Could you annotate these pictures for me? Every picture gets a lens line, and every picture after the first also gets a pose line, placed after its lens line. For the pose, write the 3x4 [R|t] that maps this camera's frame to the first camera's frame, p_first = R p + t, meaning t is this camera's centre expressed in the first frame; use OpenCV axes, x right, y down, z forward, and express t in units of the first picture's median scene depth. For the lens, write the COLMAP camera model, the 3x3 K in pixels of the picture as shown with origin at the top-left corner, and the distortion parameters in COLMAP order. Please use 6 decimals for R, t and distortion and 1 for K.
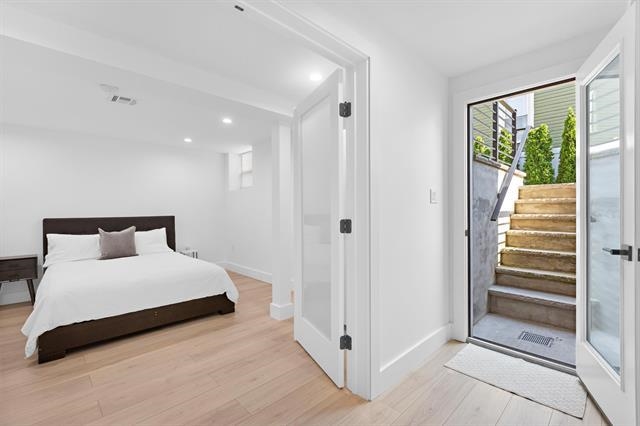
lens RADIAL K [[289.2, 0, 321.0], [0, 289.2, 210.2], [0, 0, 1]] dist [0.001179, 0.000705]
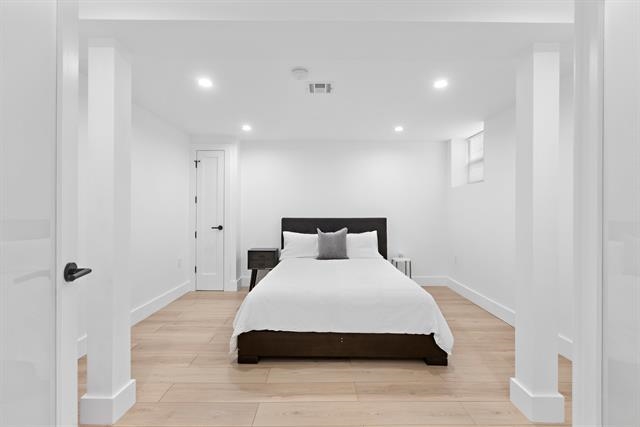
lens RADIAL K [[289.2, 0, 322.2], [0, 289.2, 210.4], [0, 0, 1]] dist [0.001179, 0.000705]
pose [[0.724664, 0.003471, -0.689093, -0.041704], [-0.008675, 0.999954, -0.004086, 0.001633], [0.689048, 0.008939, 0.724661, 0.258879]]
